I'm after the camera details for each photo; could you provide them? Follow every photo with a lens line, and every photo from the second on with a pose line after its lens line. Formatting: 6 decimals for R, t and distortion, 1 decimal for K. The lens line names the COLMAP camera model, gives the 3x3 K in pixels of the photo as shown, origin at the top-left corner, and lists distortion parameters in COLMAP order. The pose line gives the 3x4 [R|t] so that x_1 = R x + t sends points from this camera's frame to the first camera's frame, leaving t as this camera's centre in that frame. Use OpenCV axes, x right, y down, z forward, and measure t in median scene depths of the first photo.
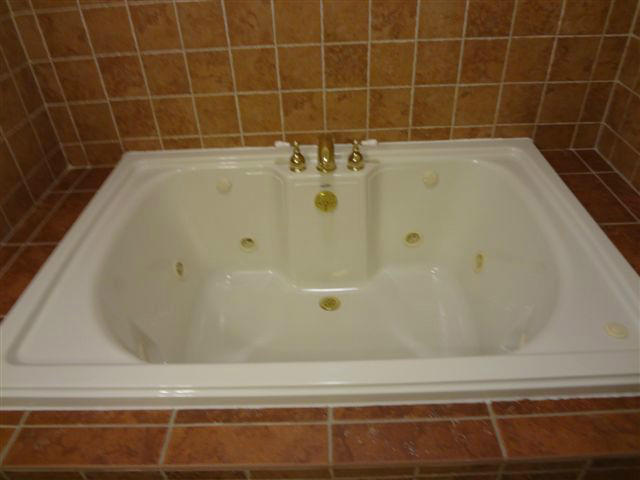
lens RADIAL K [[481.5, 0, 317.5], [0, 481.5, 242.0], [0, 0, 1]] dist [-0.062245, 0.026856]
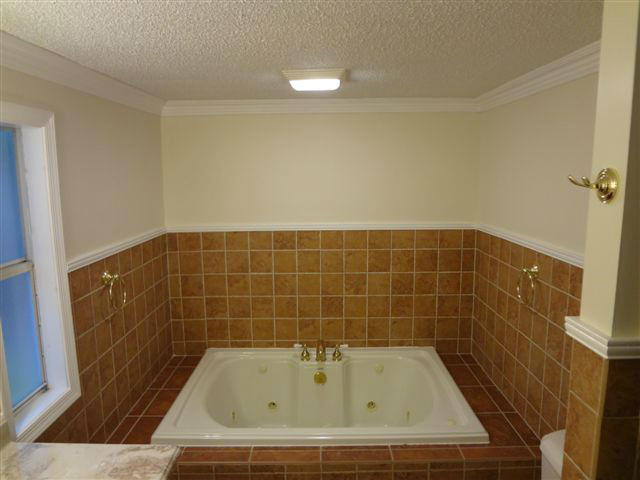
lens RADIAL K [[481.5, 0, 318.2], [0, 481.5, 242.8], [0, 0, 1]] dist [-0.062245, 0.026856]
pose [[0.999419, 0.033401, 0.006713, -0.019536], [-0.026427, 0.884406, -0.465970, 0.313956], [-0.021501, 0.465522, 0.884775, -0.850273]]
